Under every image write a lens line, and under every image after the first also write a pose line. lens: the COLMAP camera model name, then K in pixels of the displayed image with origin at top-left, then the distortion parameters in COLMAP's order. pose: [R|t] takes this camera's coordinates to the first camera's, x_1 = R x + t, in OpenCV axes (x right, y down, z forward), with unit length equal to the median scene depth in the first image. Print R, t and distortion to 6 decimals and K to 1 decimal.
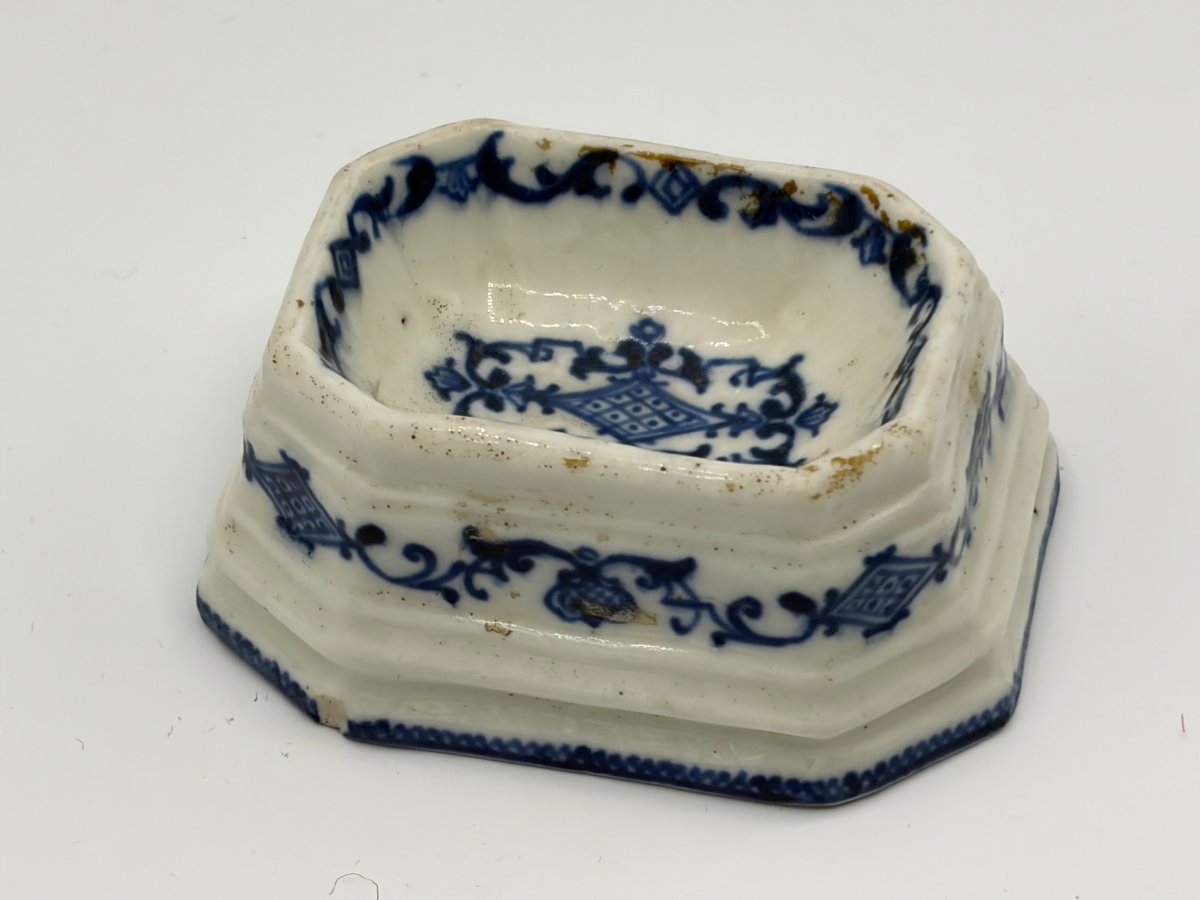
lens RADIAL K [[3689.1, 0, 600.0], [0, 3689.1, 450.0], [0, 0, 1]] dist [0.033492, 0.448956]
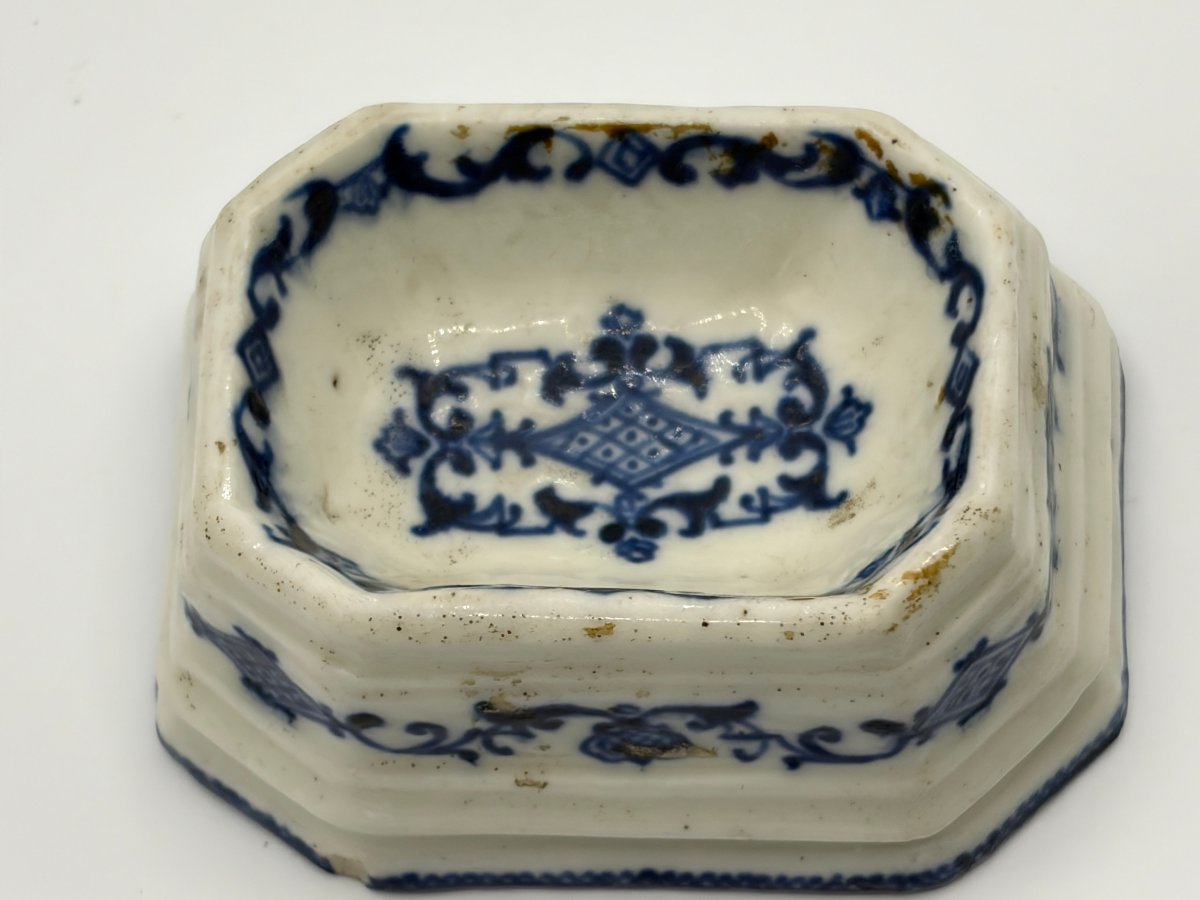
lens RADIAL K [[3689.1, 0, 600.0], [0, 3689.1, 450.0], [0, 0, 1]] dist [0.033492, 0.448956]
pose [[0.983026, -0.182206, 0.021456, -0.015633], [0.165525, 0.931255, 0.324600, -0.283475], [-0.079125, -0.315539, 0.945608, 0.211699]]
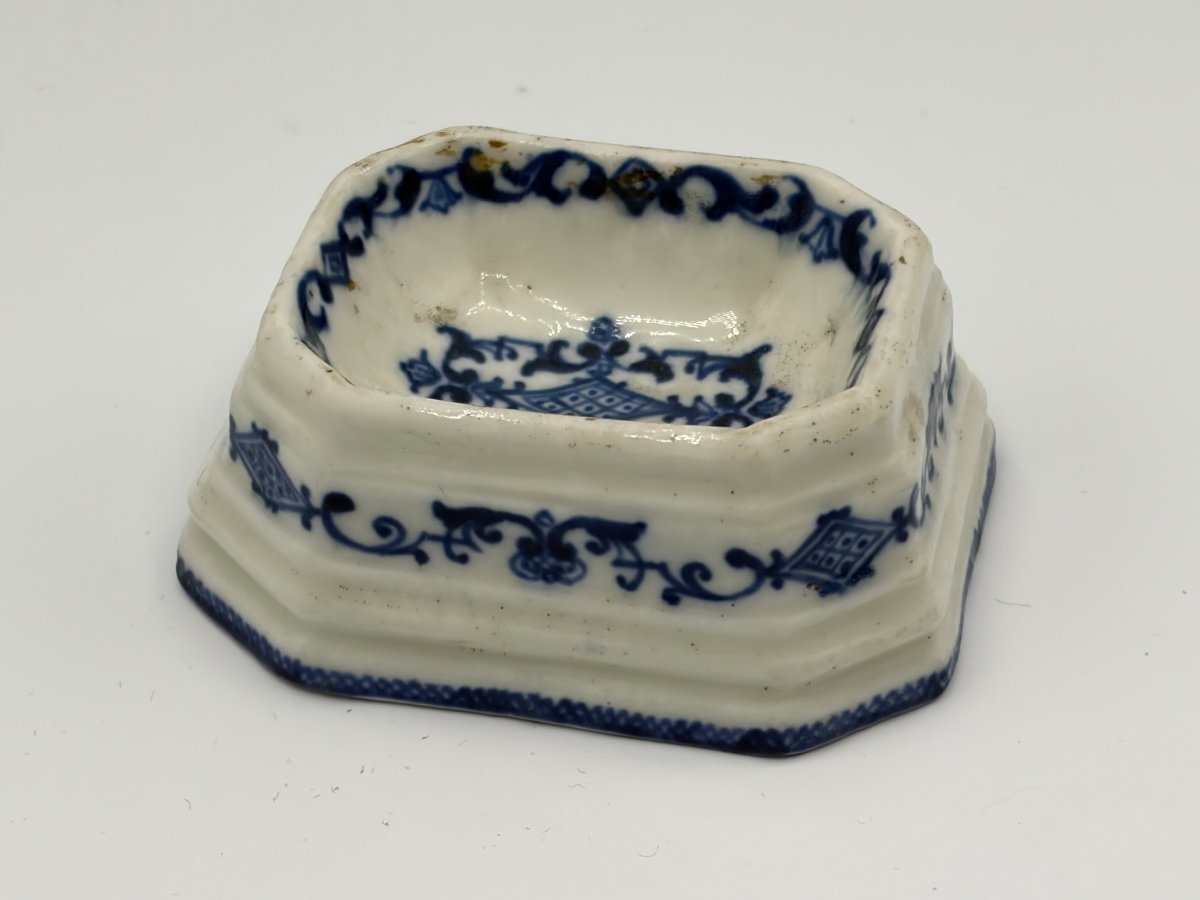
lens RADIAL K [[3689.1, 0, 600.0], [0, 3689.1, 450.0], [0, 0, 1]] dist [0.033492, 0.448956]
pose [[-0.999682, 0.010763, 0.022824, -0.017178], [0.023963, 0.121466, 0.992306, -1.062266], [0.007908, 0.992537, -0.121685, 1.151457]]
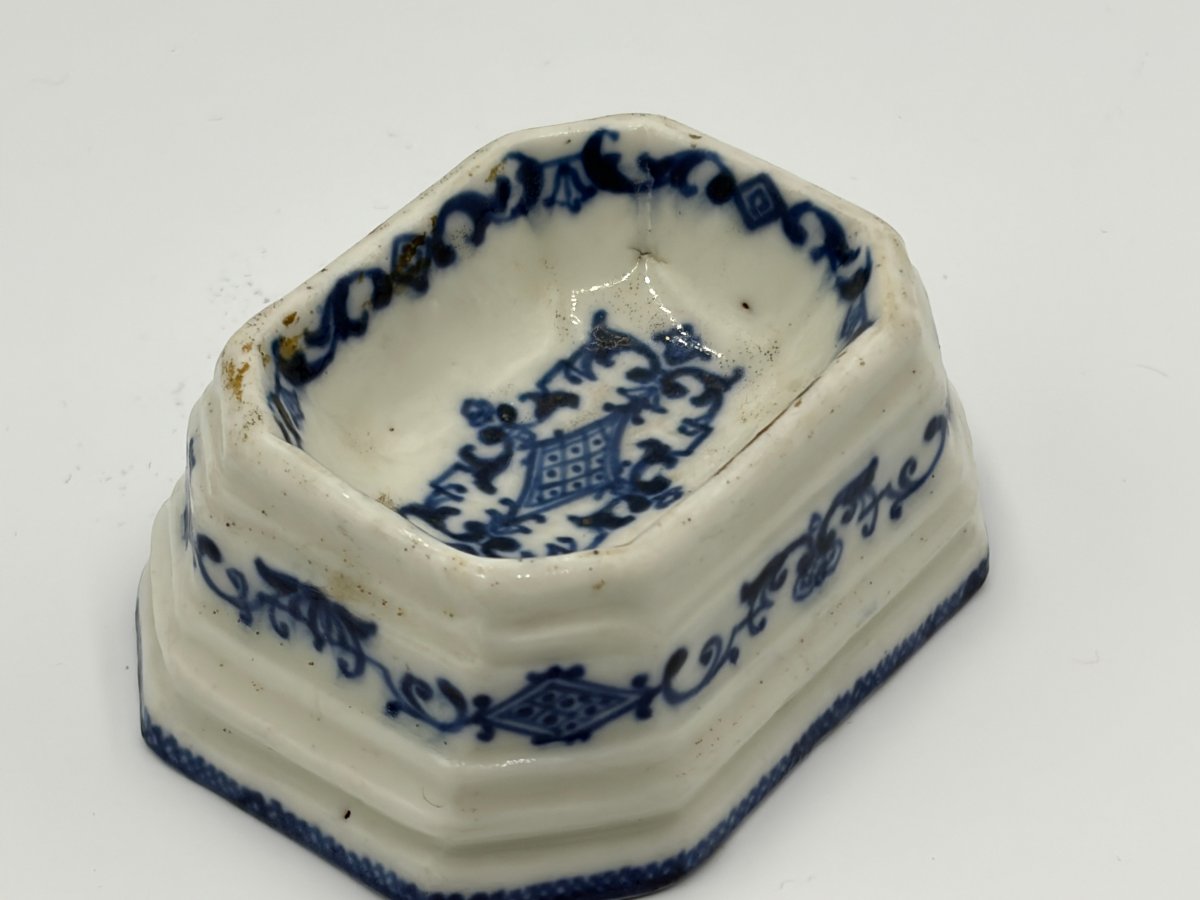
lens RADIAL K [[3689.1, 0, 600.0], [0, 3689.1, 450.0], [0, 0, 1]] dist [0.033492, 0.448956]
pose [[-0.430442, 0.596312, -0.677593, 0.658559], [-0.636170, 0.332119, 0.696408, -0.688880], [0.640318, 0.730828, 0.236397, 0.782681]]
